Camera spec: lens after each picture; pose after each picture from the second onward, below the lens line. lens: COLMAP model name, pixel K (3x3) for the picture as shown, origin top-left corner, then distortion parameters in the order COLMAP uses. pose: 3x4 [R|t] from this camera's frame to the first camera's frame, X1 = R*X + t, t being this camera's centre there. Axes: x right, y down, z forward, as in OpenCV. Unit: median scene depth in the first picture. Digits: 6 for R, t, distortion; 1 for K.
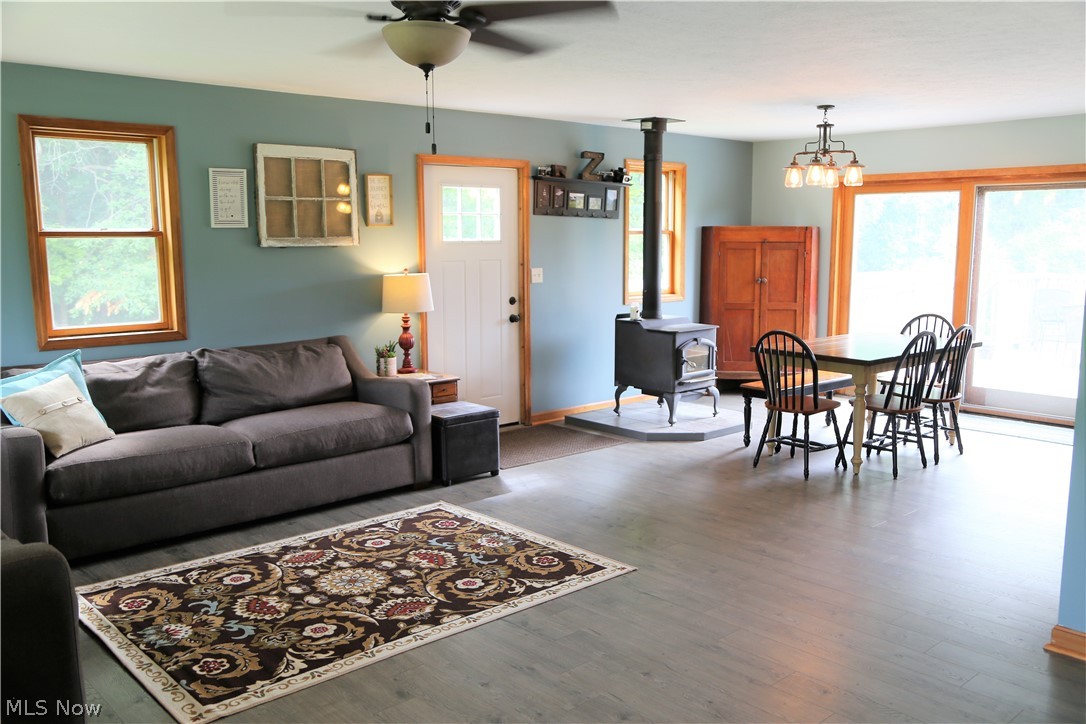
lens RADIAL K [[922.8, 0, 544.5], [0, 922.8, 366.8], [0, 0, 1]] dist [-0.048168, 0.068225]
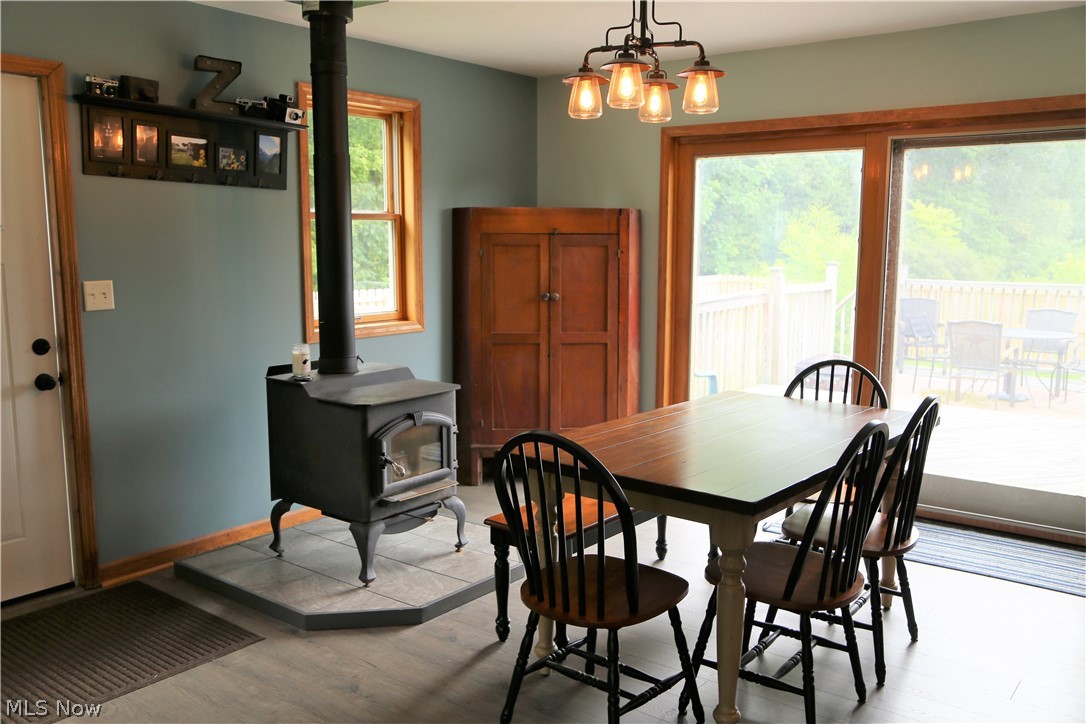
lens RADIAL K [[922.8, 0, 539.8], [0, 922.8, 362.7], [0, 0, 1]] dist [-0.048168, 0.068225]
pose [[0.985115, -0.019557, 0.170781, 0.141556], [0.021058, 0.999754, -0.006978, -0.052382], [-0.170603, 0.010471, 0.985284, 0.456388]]
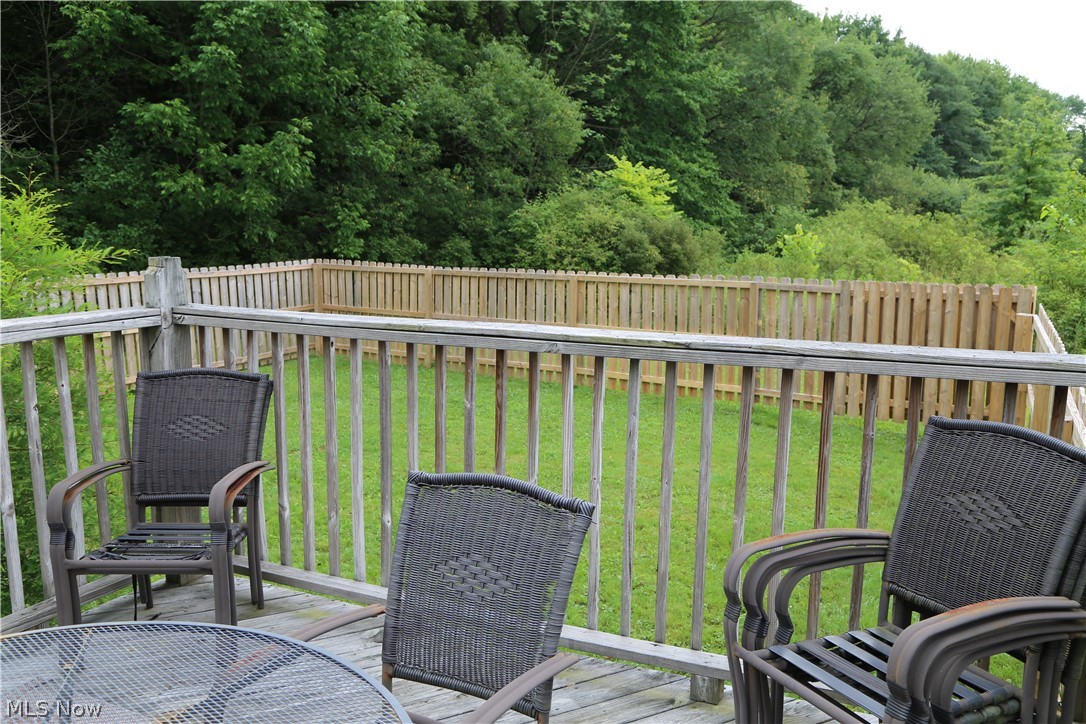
lens RADIAL K [[922.8, 0, 543.7], [0, 922.8, 361.6], [0, 0, 1]] dist [-0.048168, 0.068225]
pose [[0.919769, -0.059748, 0.387887, 0.247726], [0.052845, 0.998197, 0.028449, -0.066515], [-0.388887, -0.005669, 0.921268, 0.568480]]
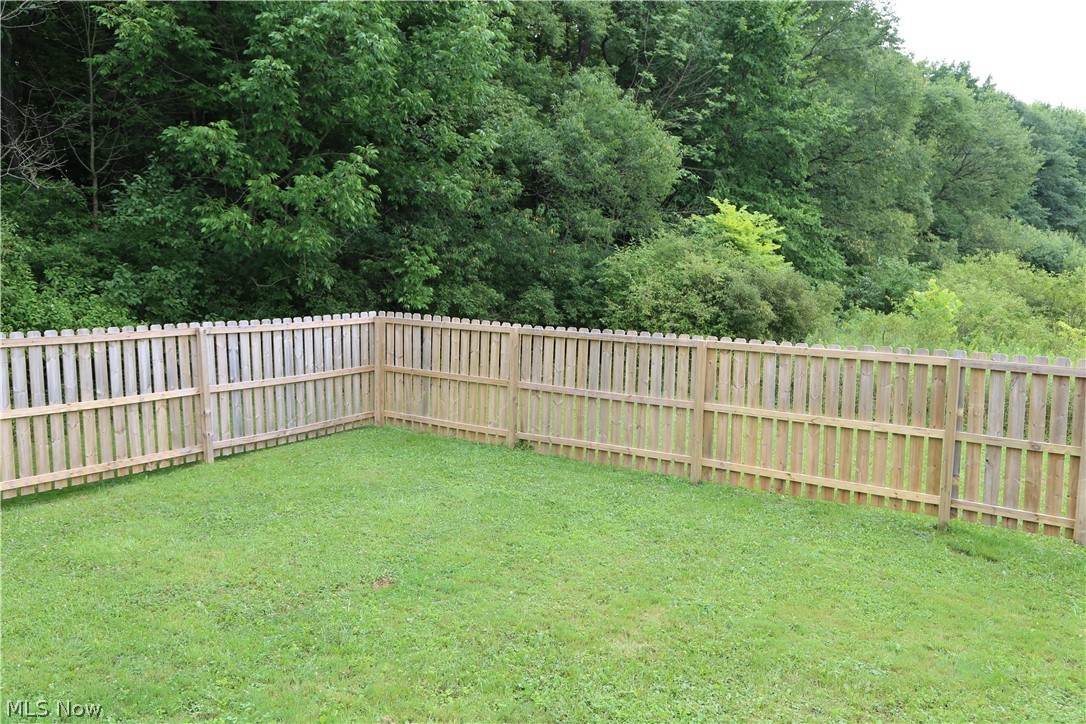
lens RADIAL K [[922.8, 0, 542.4], [0, 922.8, 366.6], [0, 0, 1]] dist [-0.048168, 0.068225]
pose [[0.943645, -0.020388, 0.330330, 0.255764], [0.028423, 0.999406, -0.019511, -0.073329], [-0.329736, 0.027801, 0.943664, 0.616993]]
